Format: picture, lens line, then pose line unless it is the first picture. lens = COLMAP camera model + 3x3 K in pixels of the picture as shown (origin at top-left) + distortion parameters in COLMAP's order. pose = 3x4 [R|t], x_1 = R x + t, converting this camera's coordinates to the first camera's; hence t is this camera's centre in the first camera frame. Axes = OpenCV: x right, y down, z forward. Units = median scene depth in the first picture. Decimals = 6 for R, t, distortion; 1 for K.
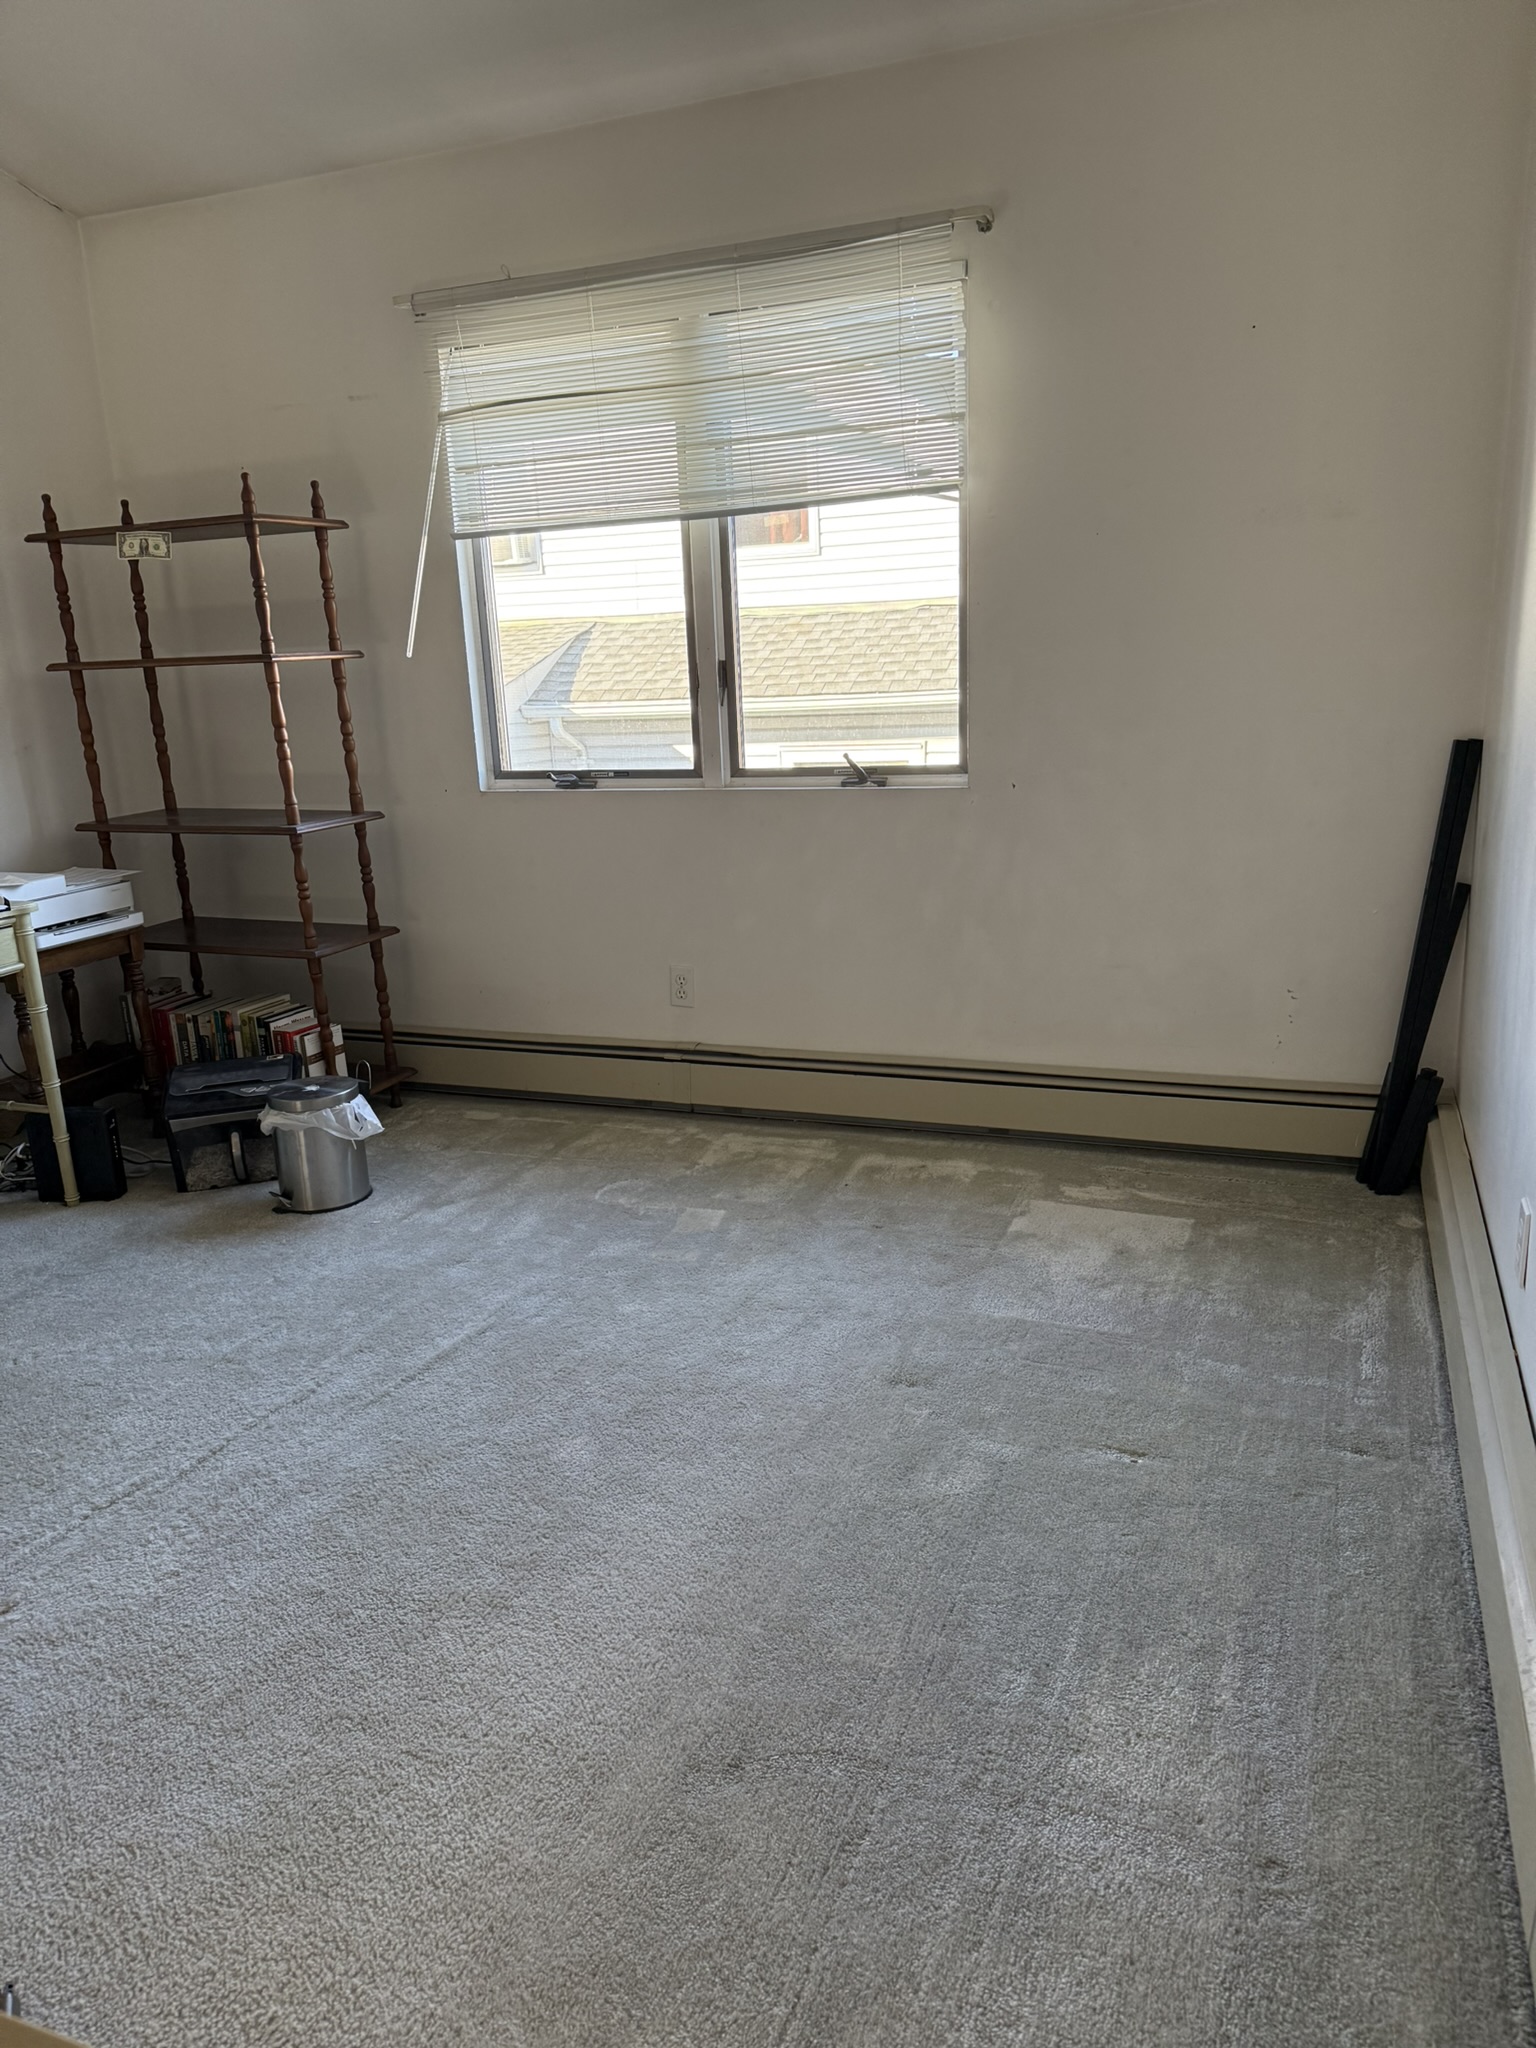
lens RADIAL K [[1428.0, 0, 758.9], [0, 1428.0, 1030.3], [0, 0, 1]] dist [0.184921, -0.349948]
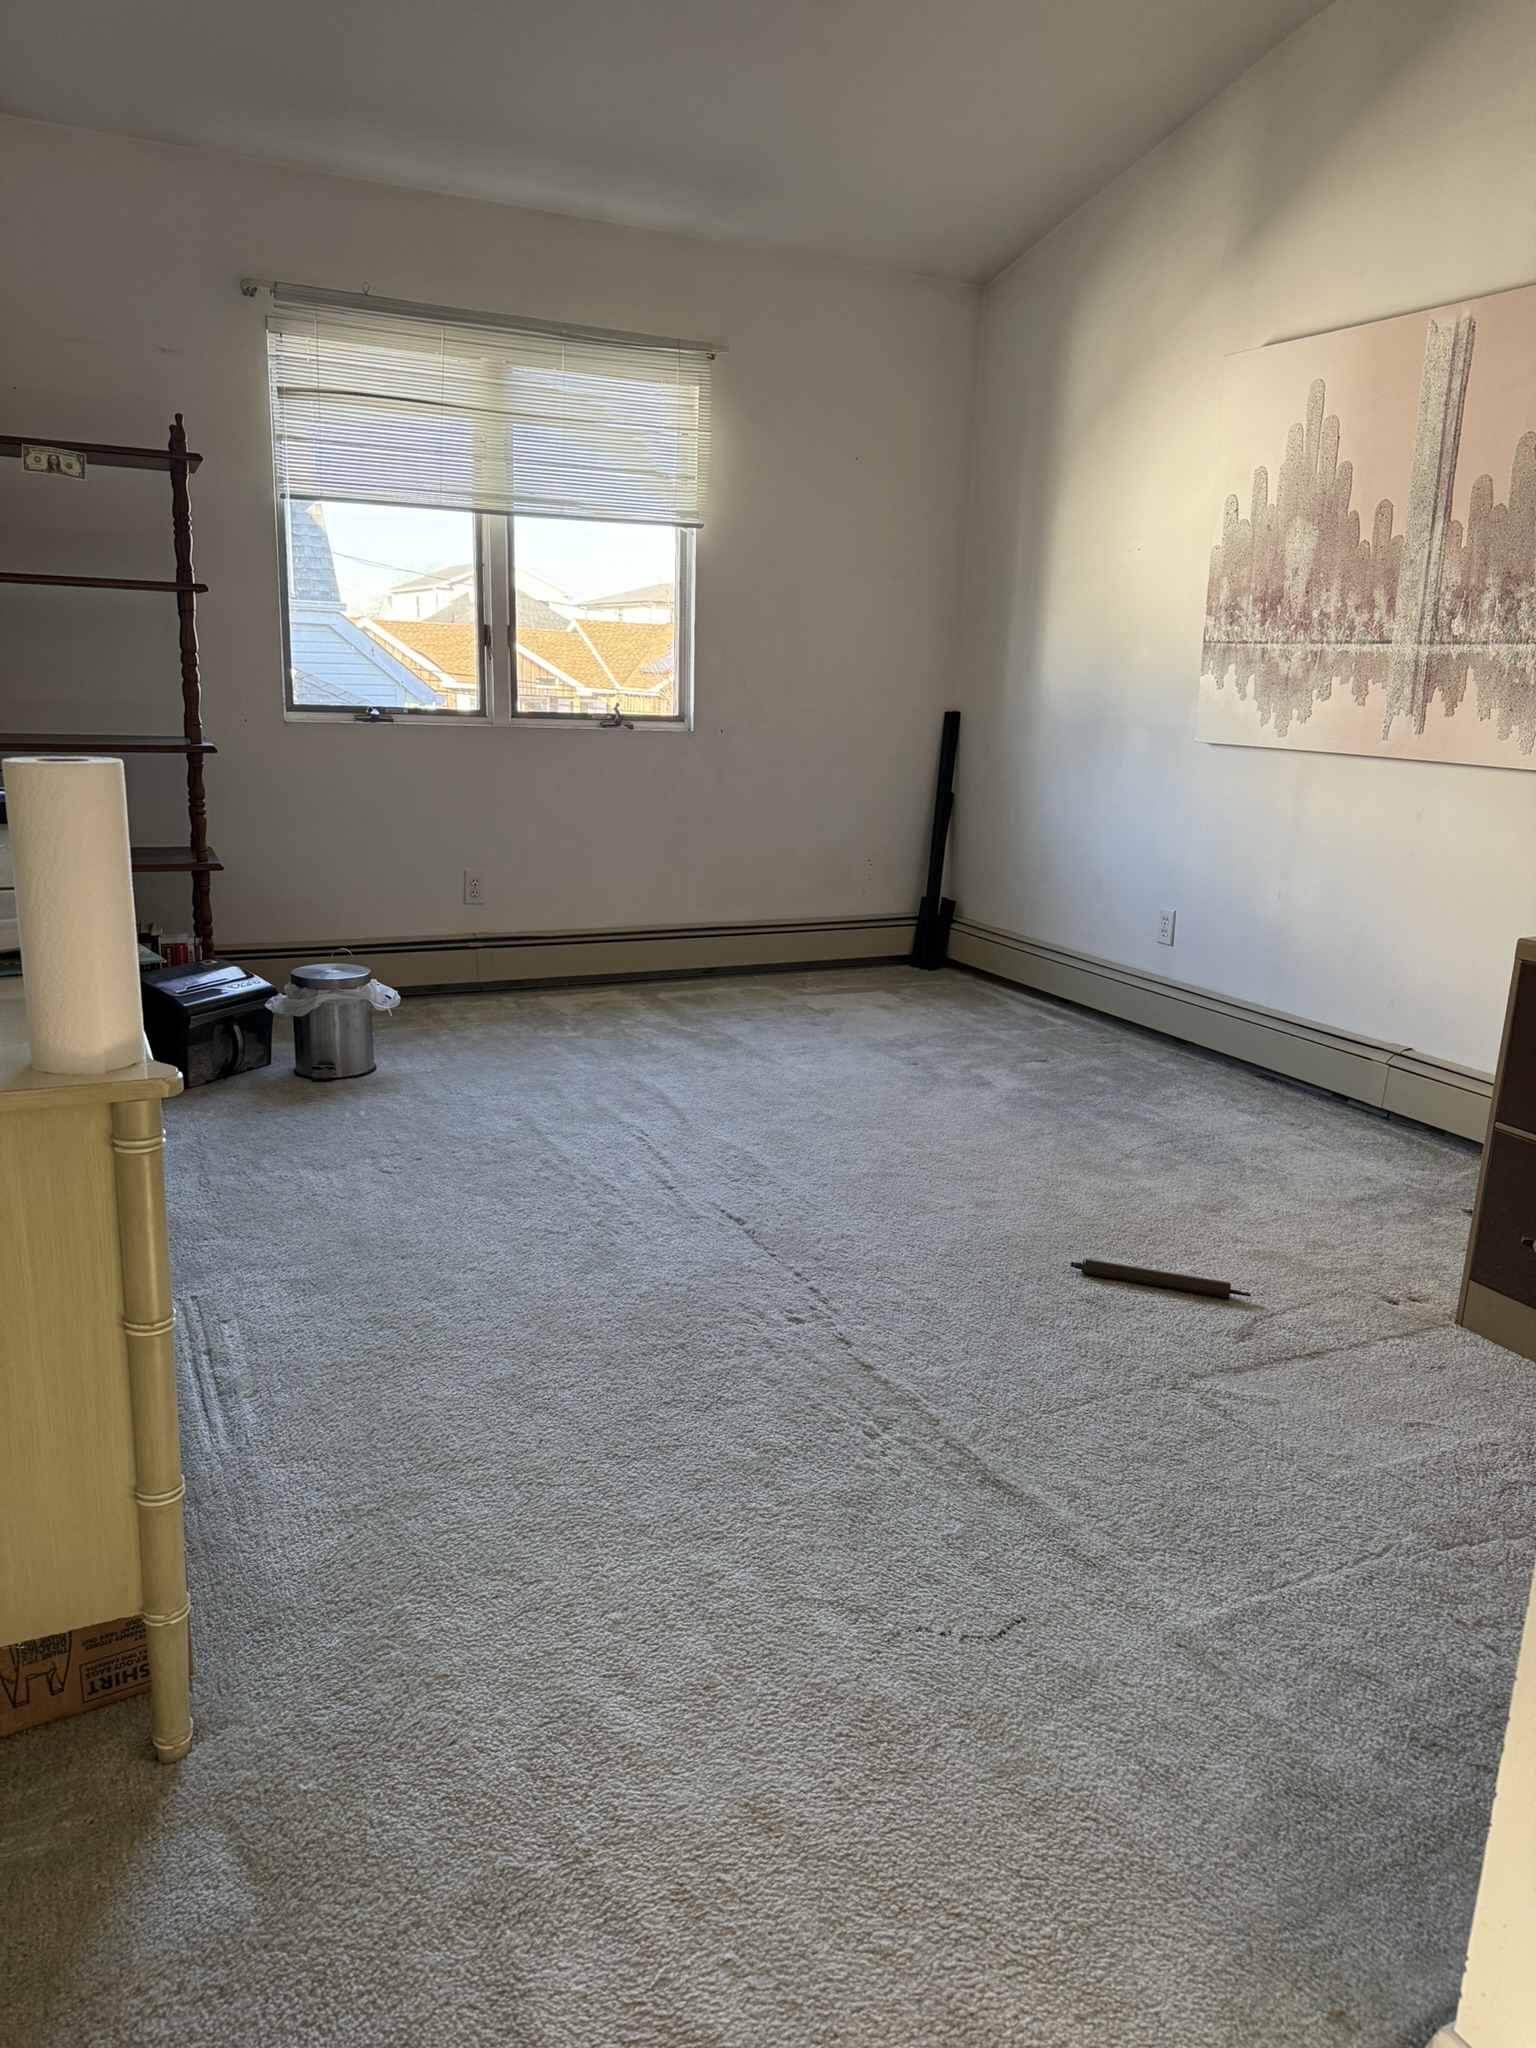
lens RADIAL K [[1428.0, 0, 758.9], [0, 1428.0, 1030.3], [0, 0, 1]] dist [0.184921, -0.349948]
pose [[0.662391, -0.112929, 0.740598, -0.887992], [0.128080, 0.991089, 0.036569, 0.083491], [-0.738128, 0.070633, 0.670953, -0.007439]]
